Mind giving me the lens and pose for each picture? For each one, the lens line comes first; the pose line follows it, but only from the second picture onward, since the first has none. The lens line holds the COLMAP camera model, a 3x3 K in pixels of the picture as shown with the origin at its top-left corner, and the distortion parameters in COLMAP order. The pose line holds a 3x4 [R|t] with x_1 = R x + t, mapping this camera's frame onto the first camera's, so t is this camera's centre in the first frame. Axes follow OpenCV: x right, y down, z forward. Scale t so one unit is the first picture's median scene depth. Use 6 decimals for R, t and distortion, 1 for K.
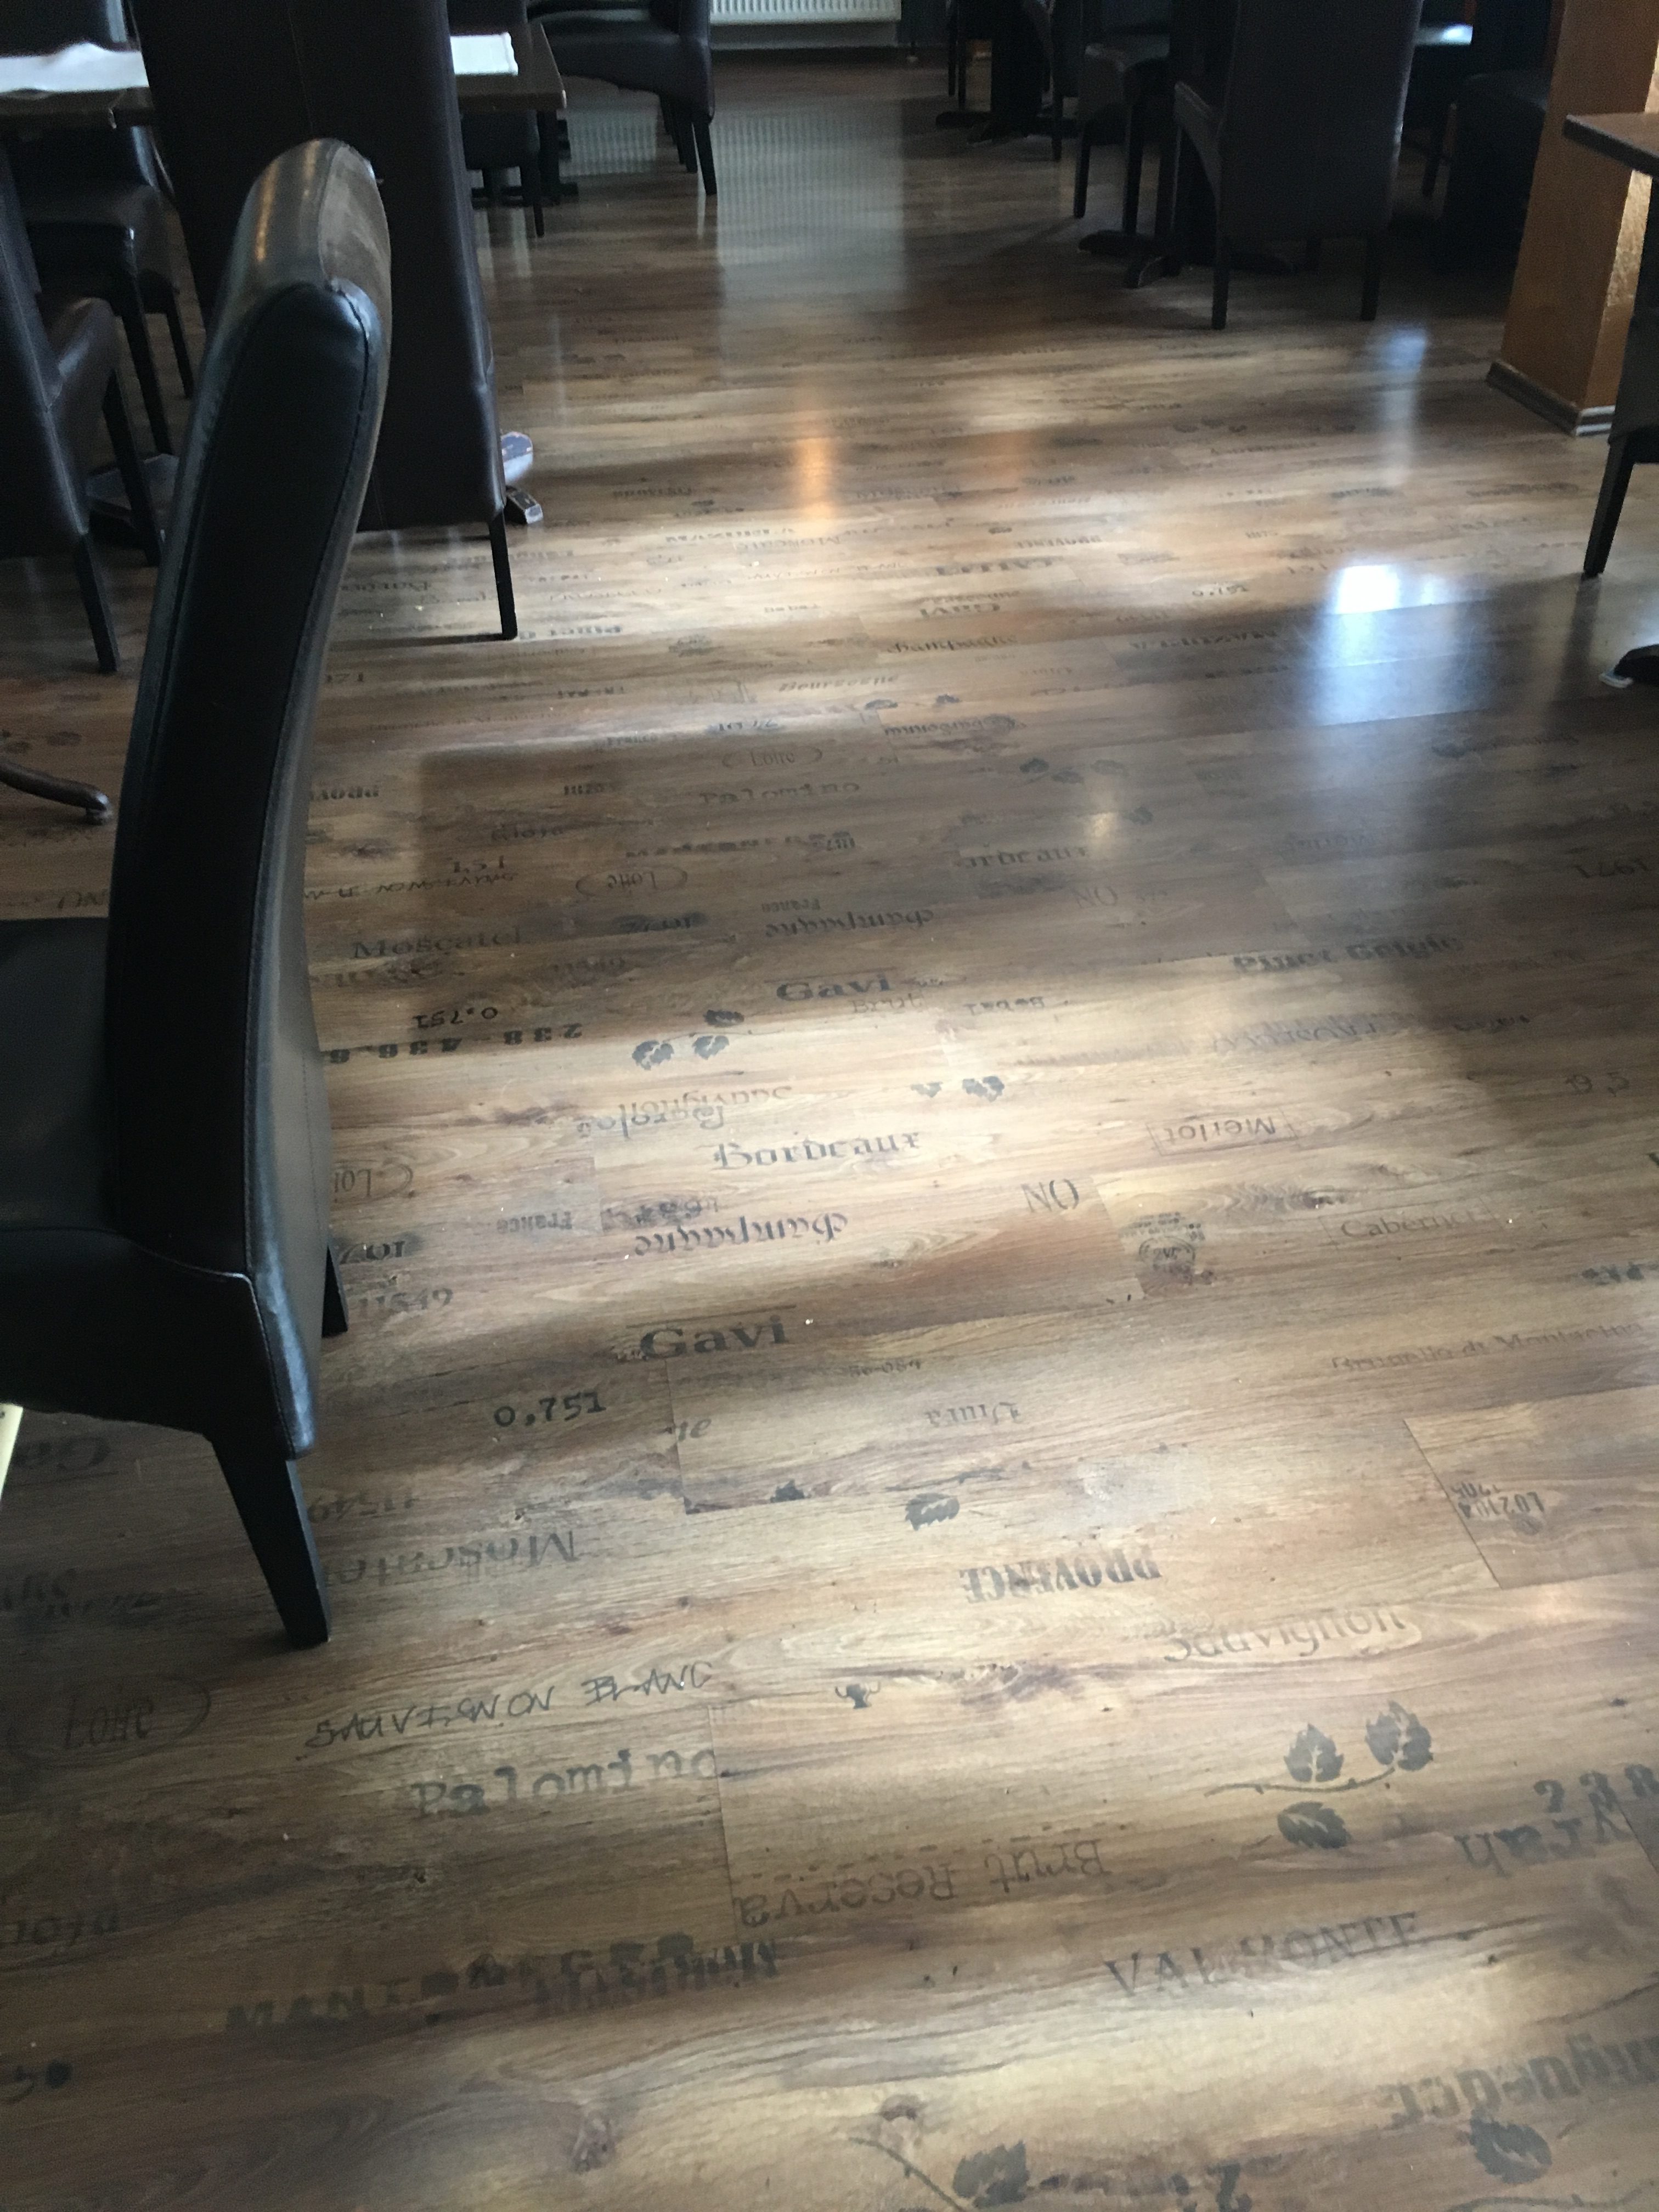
lens RADIAL K [[1869.2, 0, 819.0], [0, 1869.2, 1116.3], [0, 0, 1]] dist [0.080303, -0.107009]
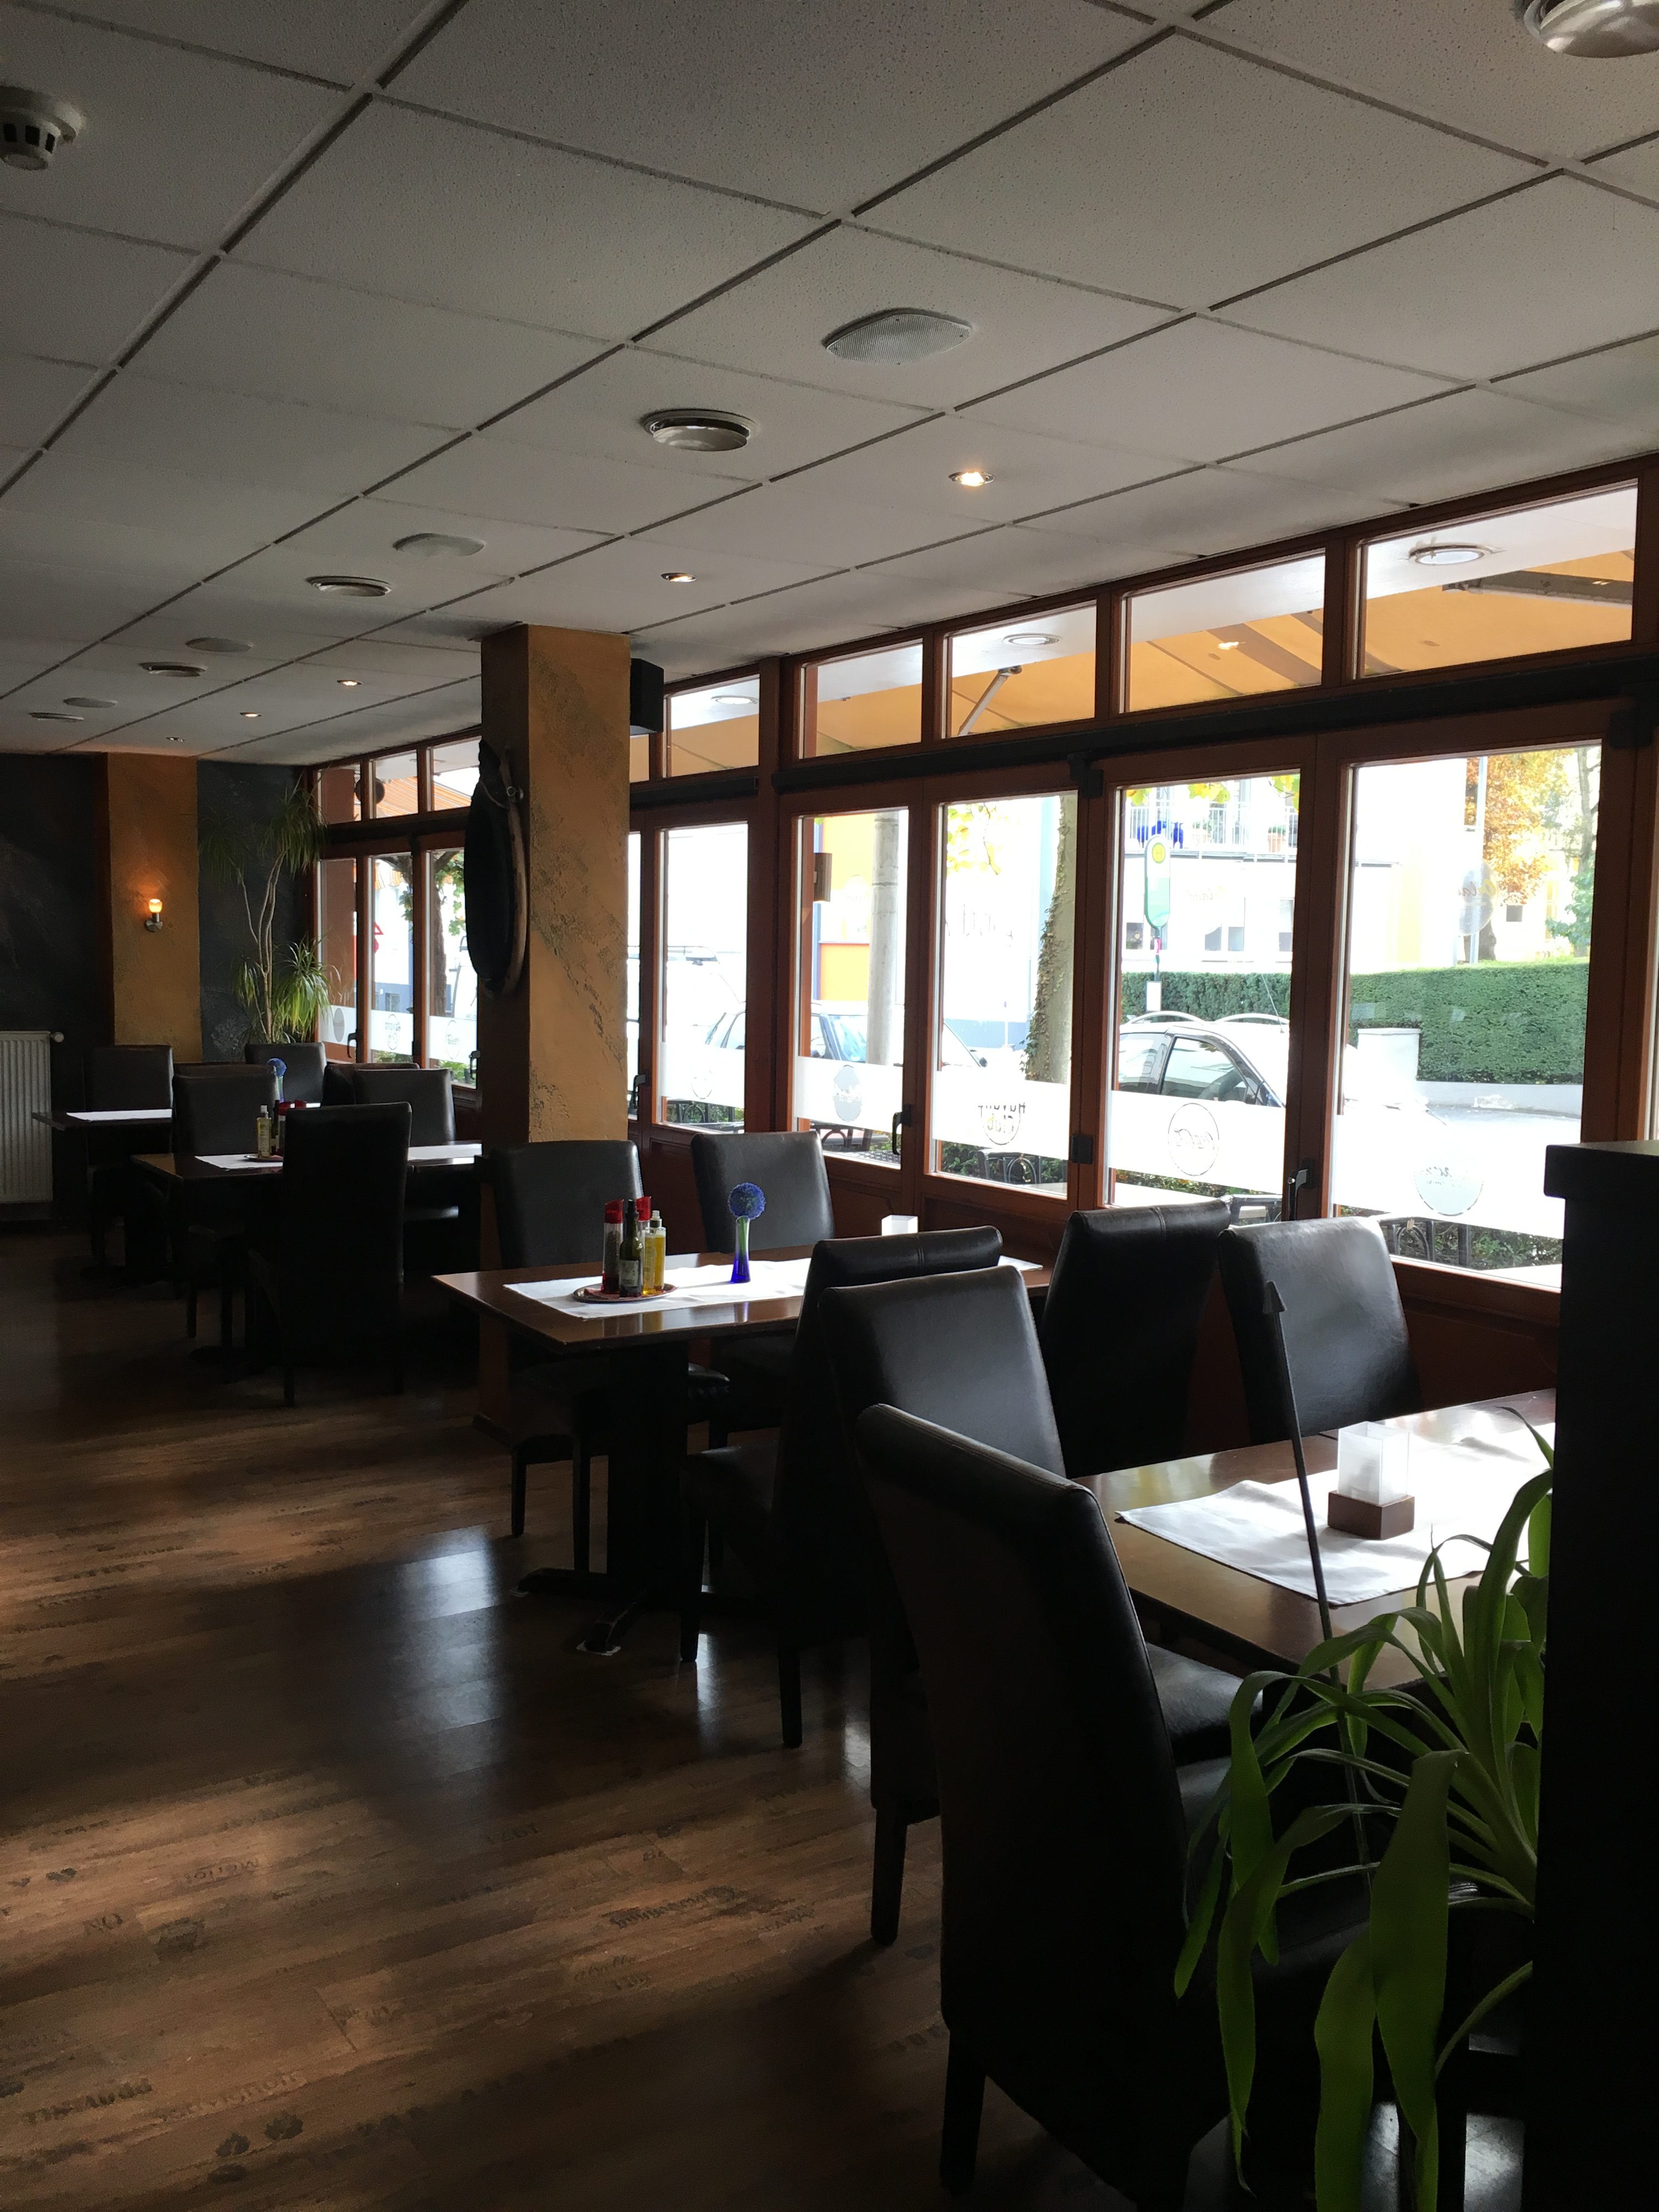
lens RADIAL K [[1869.2, 0, 838.8], [0, 1869.2, 1085.5], [0, 0, 1]] dist [0.080303, -0.107009]
pose [[0.913723, 0.004088, 0.406318, 0.026478], [0.214786, 0.843976, -0.491500, 0.234412], [-0.344932, 0.536366, 0.770282, -0.510952]]
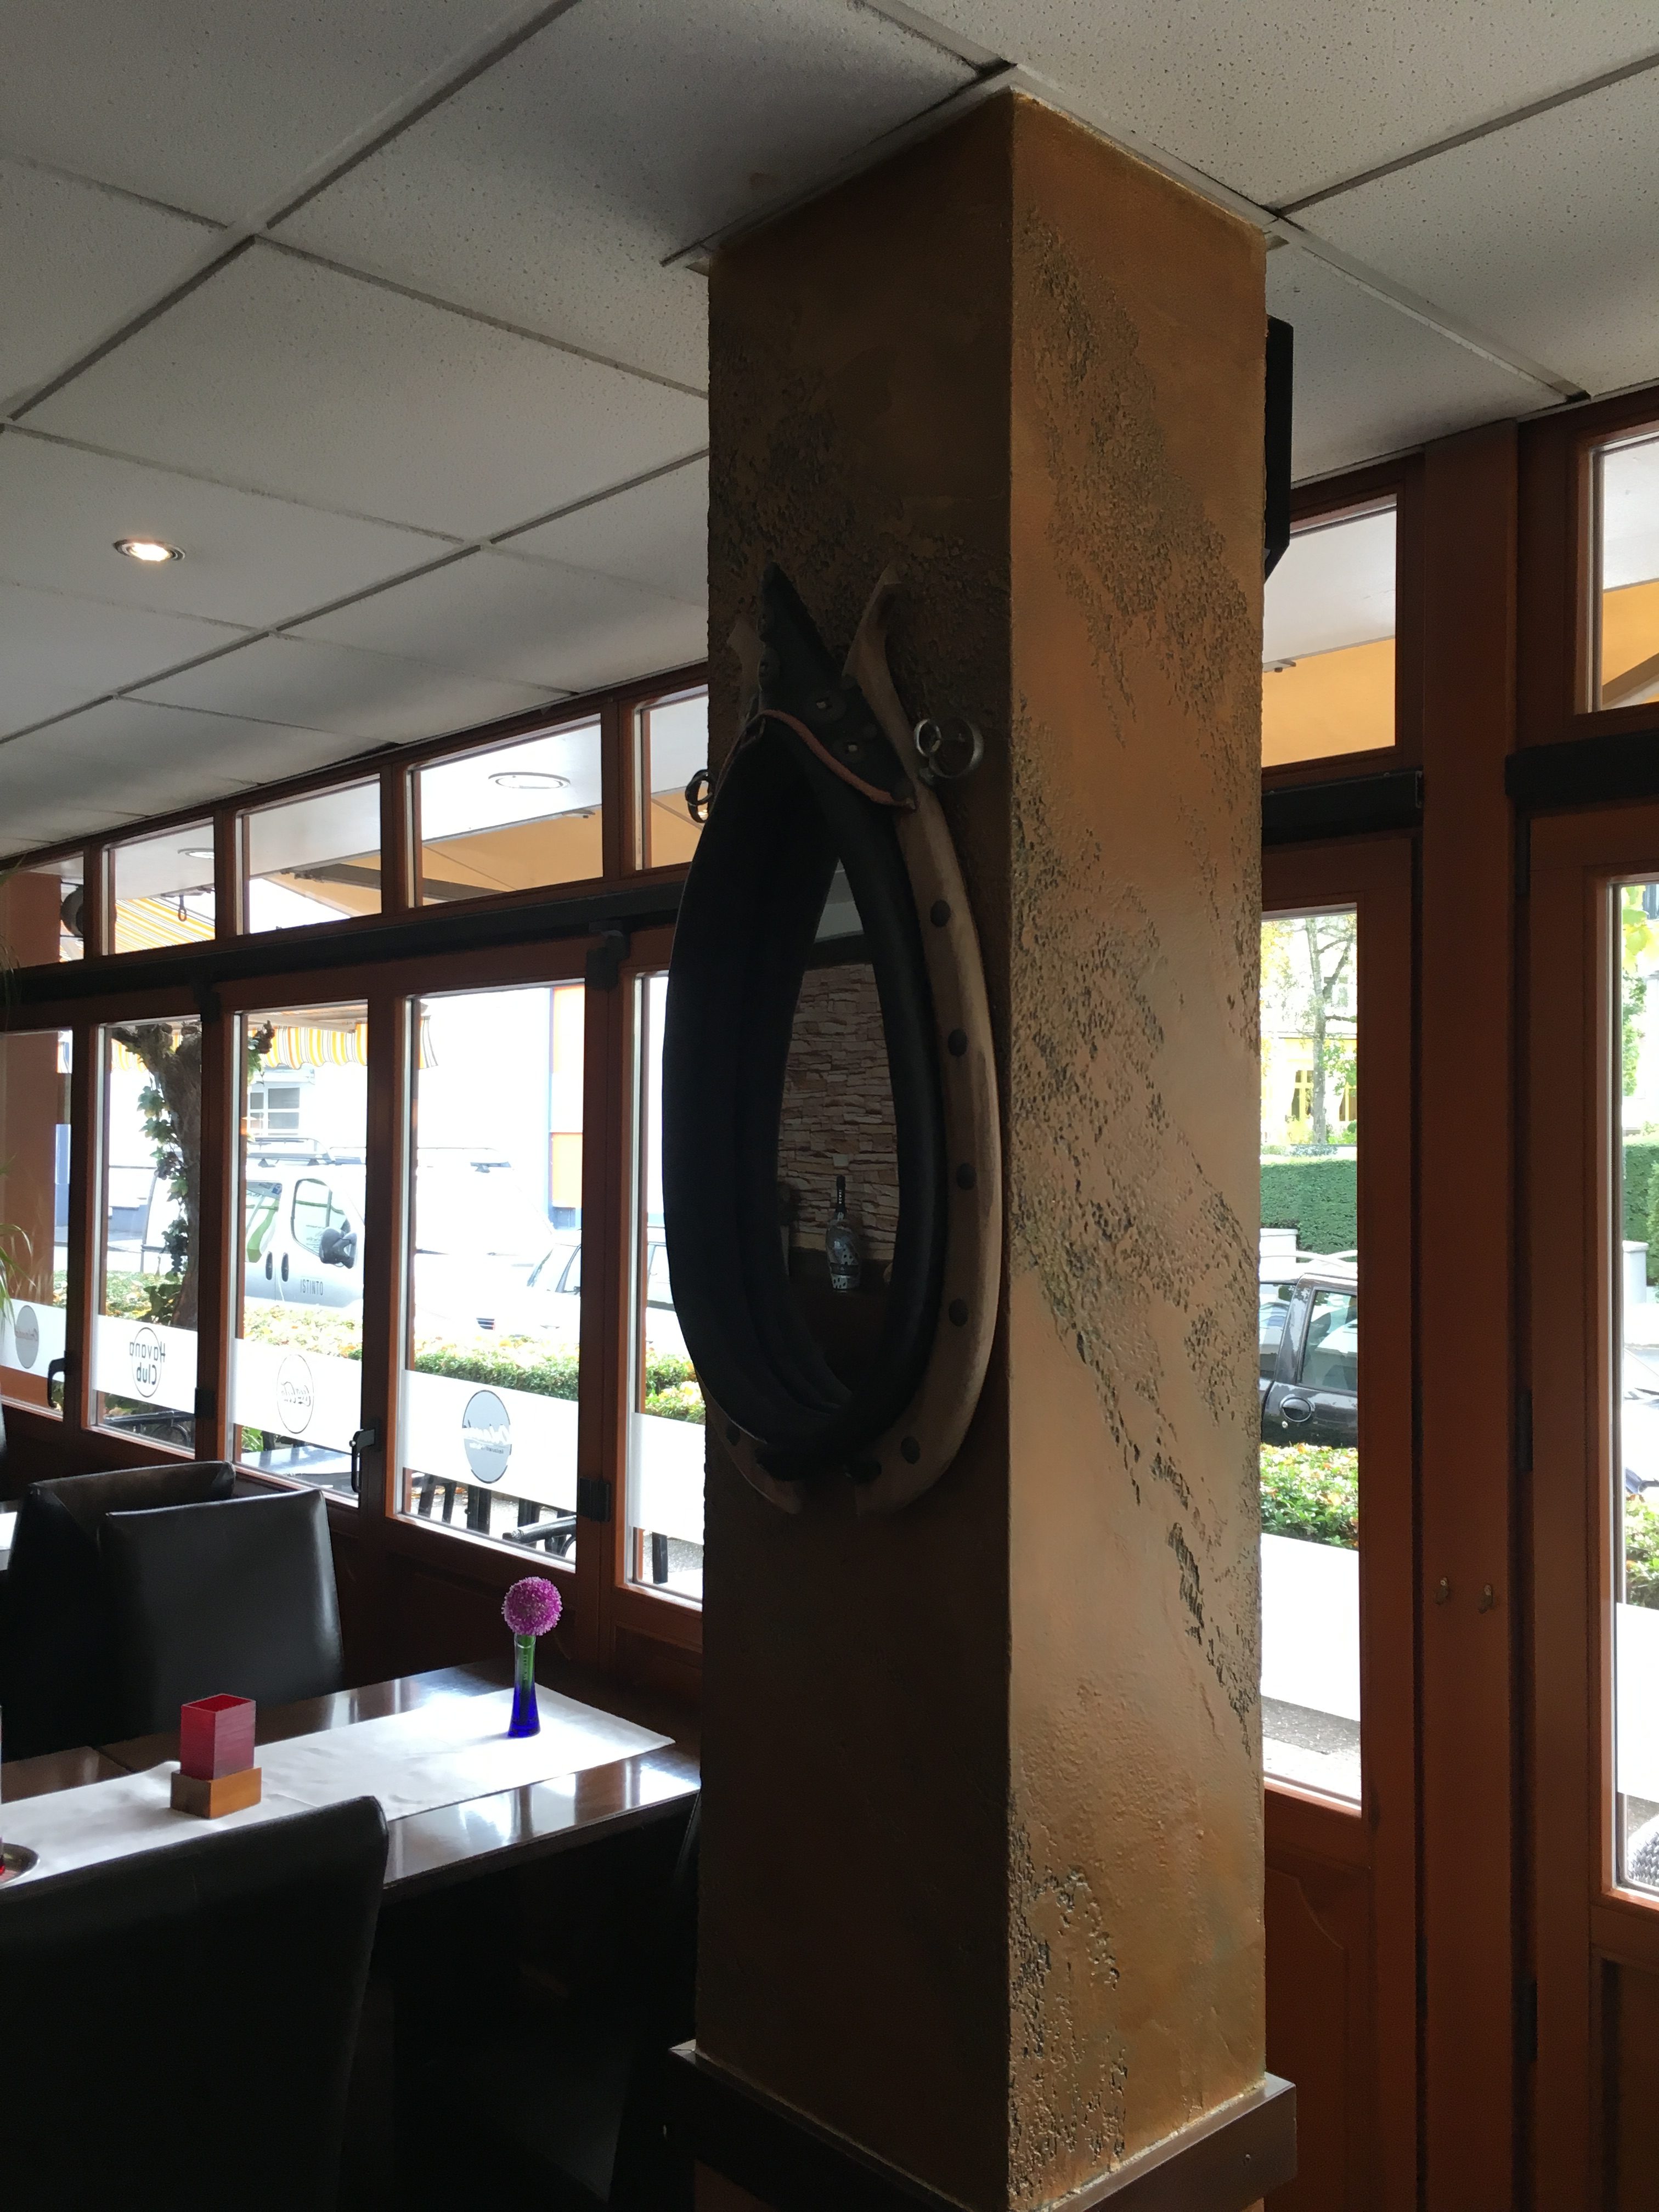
lens RADIAL K [[1869.2, 0, 831.4], [0, 1869.2, 1103.7], [0, 0, 1]] dist [0.080303, -0.107009]
pose [[0.832184, 0.031852, 0.553584, 0.203265], [0.313972, 0.795822, -0.517773, -0.696391], [-0.457047, 0.604692, 0.652270, 0.653244]]
